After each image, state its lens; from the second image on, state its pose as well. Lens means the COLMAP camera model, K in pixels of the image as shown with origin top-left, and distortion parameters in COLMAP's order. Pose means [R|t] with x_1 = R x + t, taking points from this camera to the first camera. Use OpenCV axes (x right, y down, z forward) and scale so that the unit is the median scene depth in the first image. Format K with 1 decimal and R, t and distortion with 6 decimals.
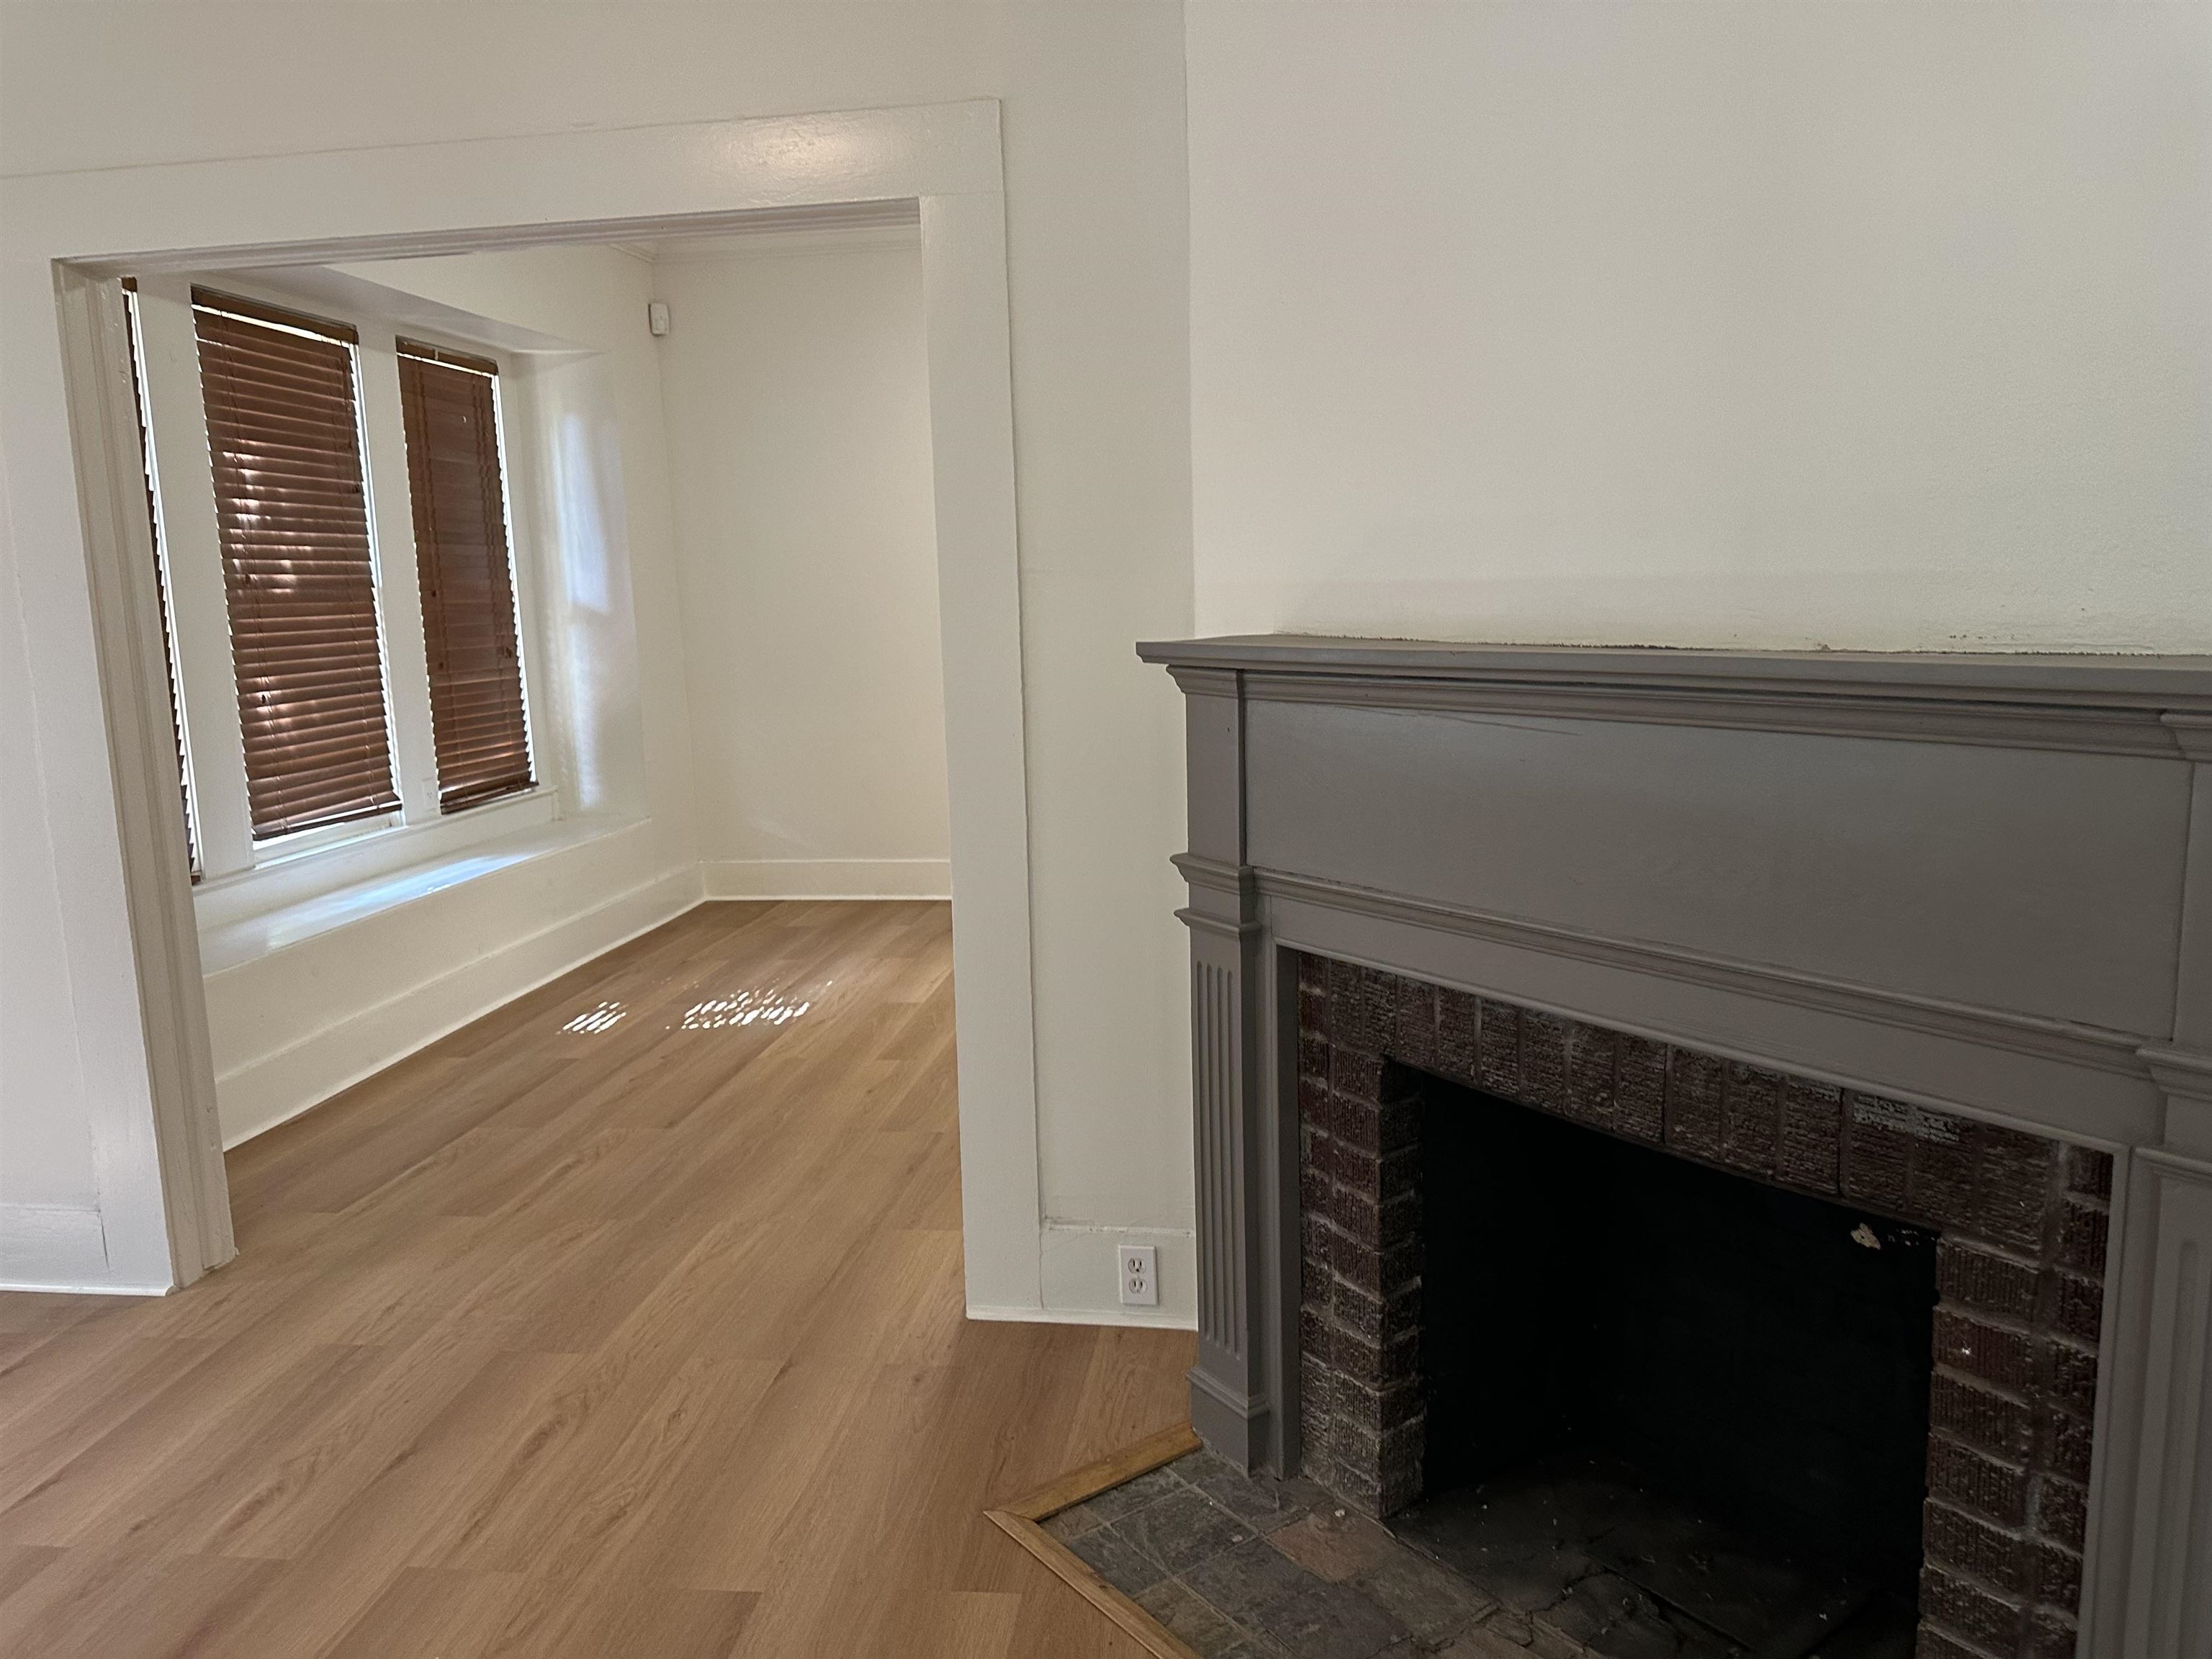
lens RADIAL K [[1559.5, 0, 1089.4], [0, 1559.5, 786.5], [0, 0, 1]] dist [0.063539, -0.076341]
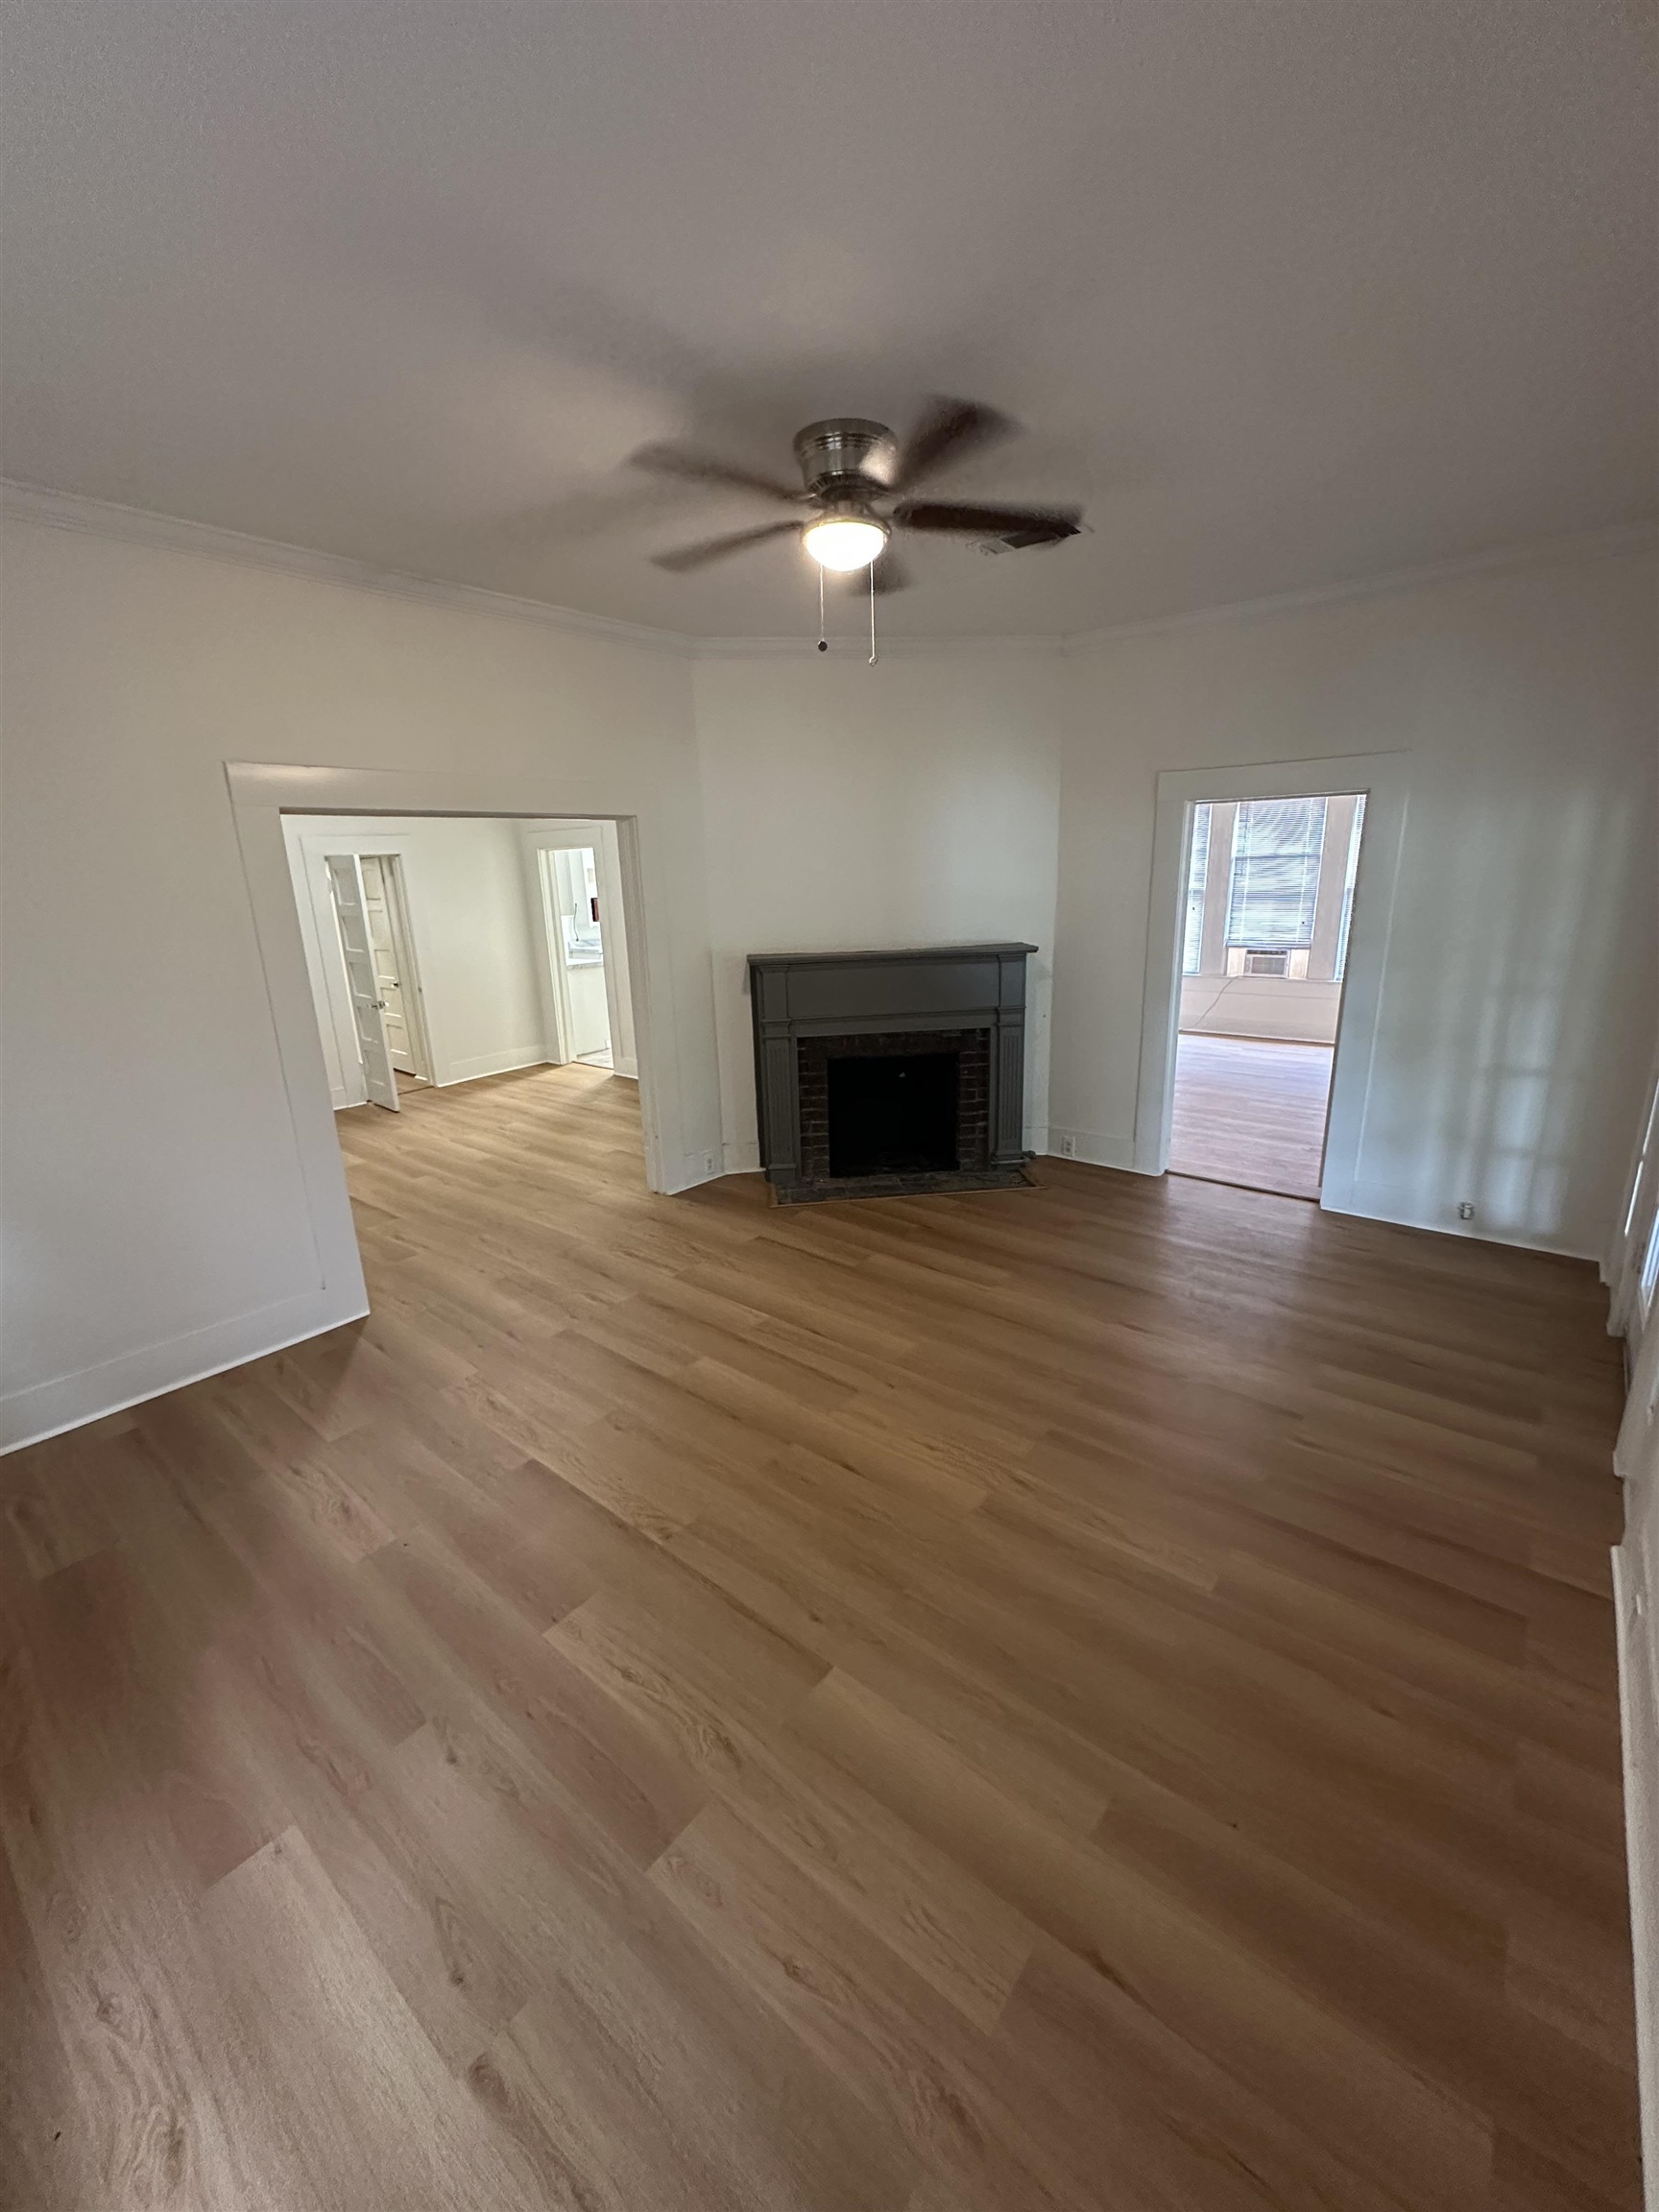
lens RADIAL K [[886.4, 0, 806.4], [0, 886.4, 1112.2], [0, 0, 1]] dist [-0.000726, -0.000088]
pose [[0.534532, -0.209819, 0.818689, -1.644926], [0.139527, 0.977309, 0.159372, -0.058972], [-0.833551, 0.029040, 0.551678, -0.184116]]
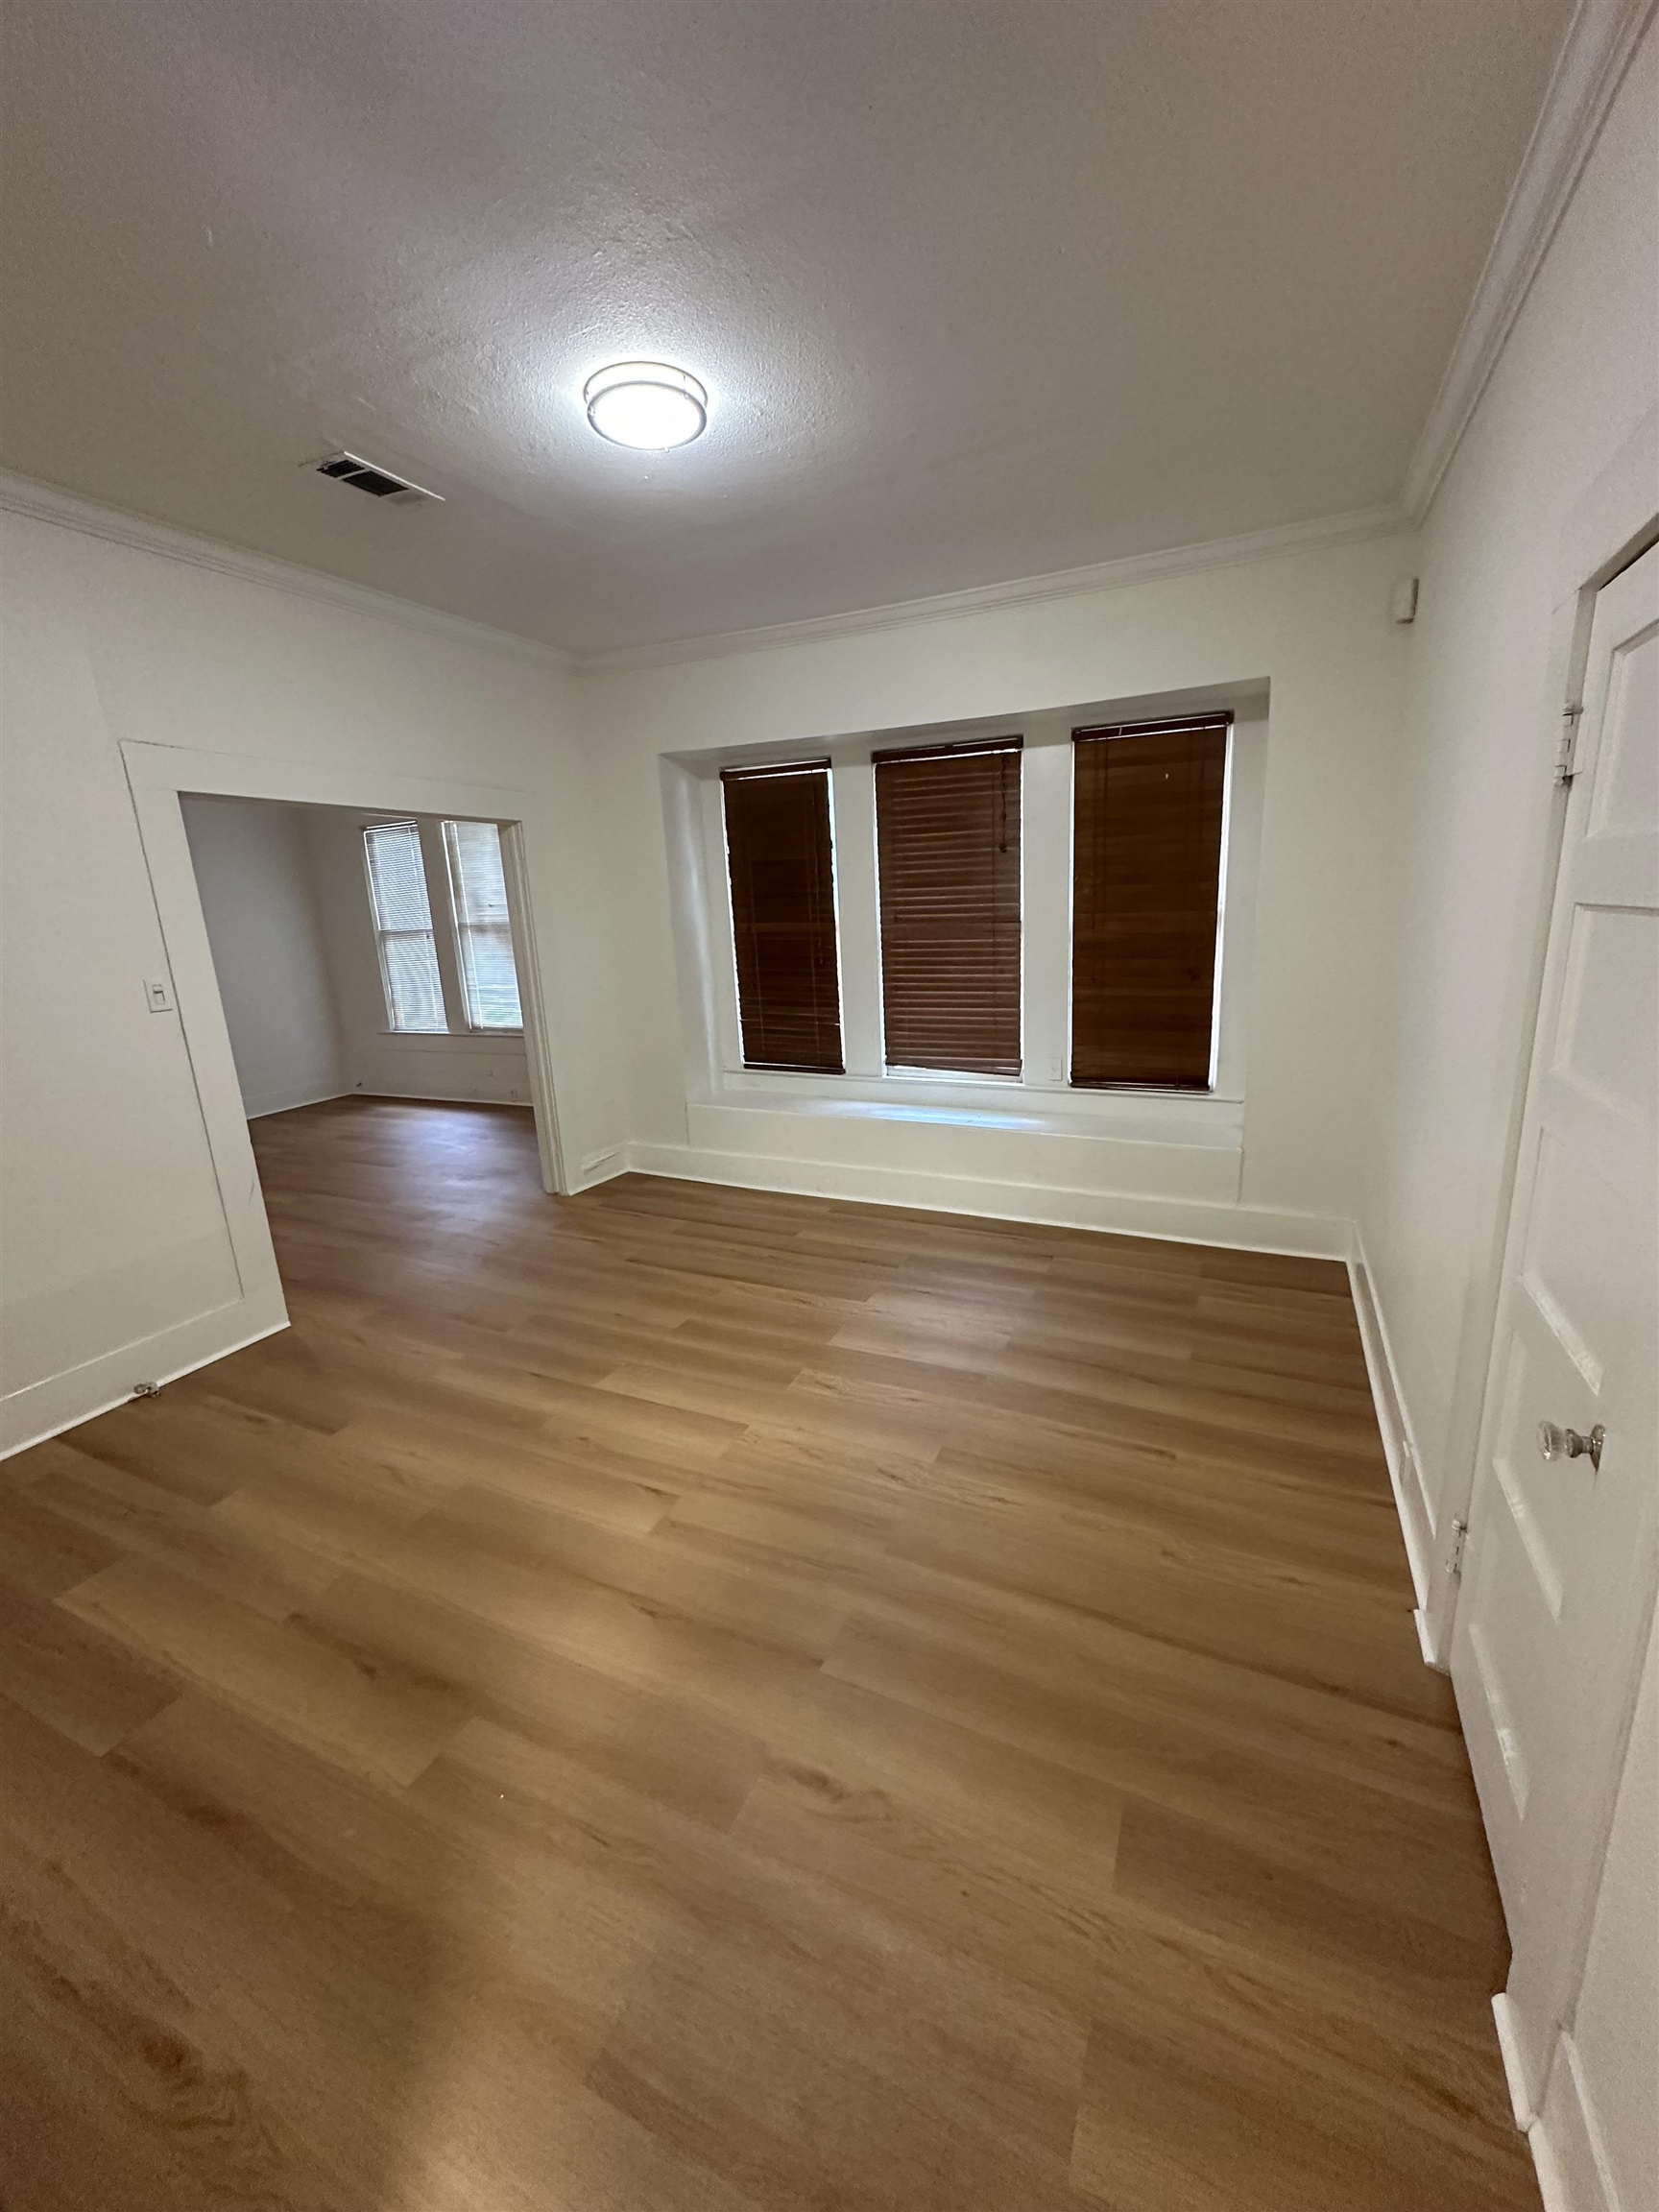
lens RADIAL K [[876.8, 0, 829.5], [0, 876.8, 1106.0], [0, 0, 1]] dist [-0.014343, -0.000318]
pose [[-0.293842, 0.270049, -0.916914, 0.948700], [-0.075198, 0.949757, 0.303821, -0.480101], [0.952892, 0.158225, -0.258771, 2.614655]]
